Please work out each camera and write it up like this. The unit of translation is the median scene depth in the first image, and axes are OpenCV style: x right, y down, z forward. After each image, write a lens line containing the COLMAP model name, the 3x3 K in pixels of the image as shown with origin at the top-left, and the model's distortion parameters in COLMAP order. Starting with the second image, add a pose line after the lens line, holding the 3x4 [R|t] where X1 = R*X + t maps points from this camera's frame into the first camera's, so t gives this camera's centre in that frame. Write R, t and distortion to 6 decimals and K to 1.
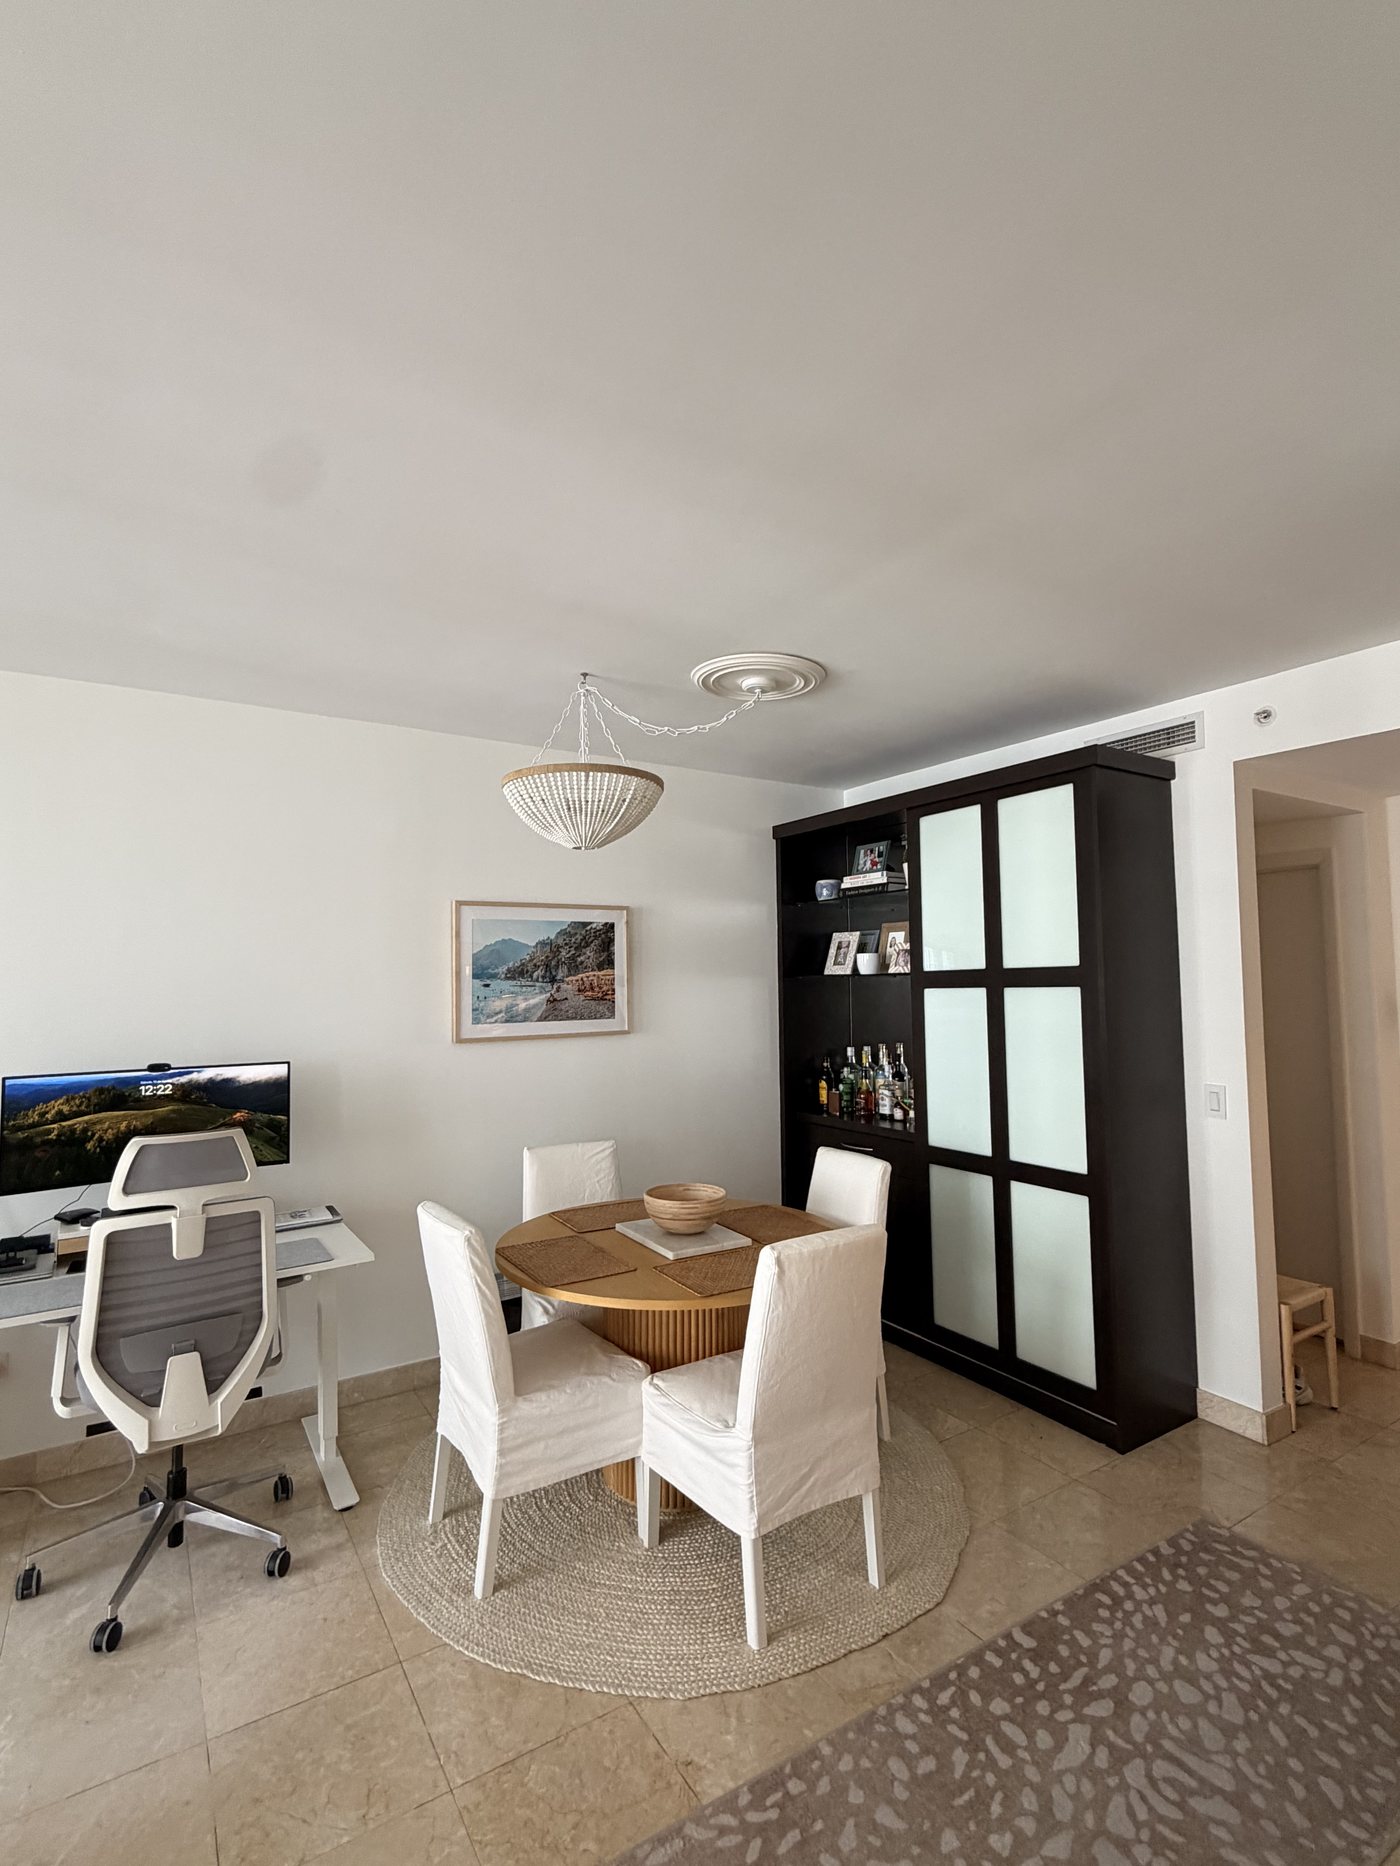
lens RADIAL K [[877.3, 0, 698.9], [0, 877.3, 929.2], [0, 0, 1]] dist [0.003264, 0.000107]
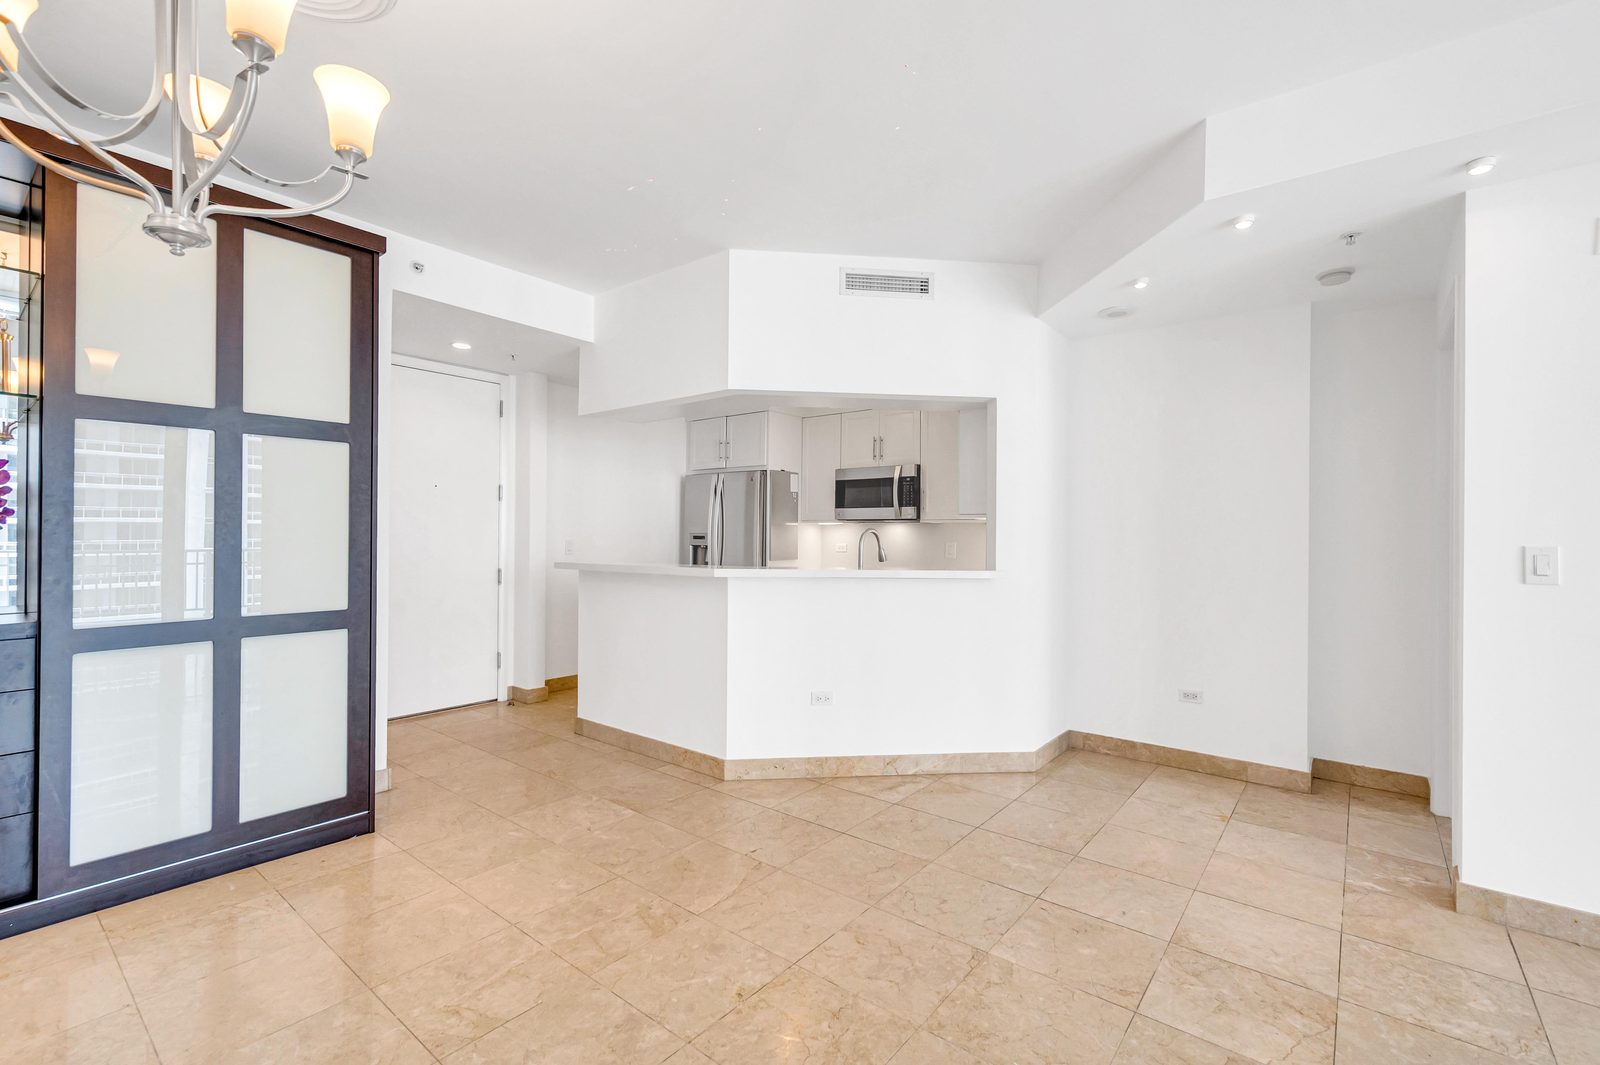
lens RADIAL K [[694.4, 0, 799.4], [0, 694.4, 535.8], [0, 0, 1]] dist [0.001451, 0.000168]
pose [[-0.319529, 0.007465, 0.947547, -0.560384], [-0.062730, 0.997609, -0.029014, 0.168473], [-0.945498, -0.068711, -0.318297, 0.715942]]
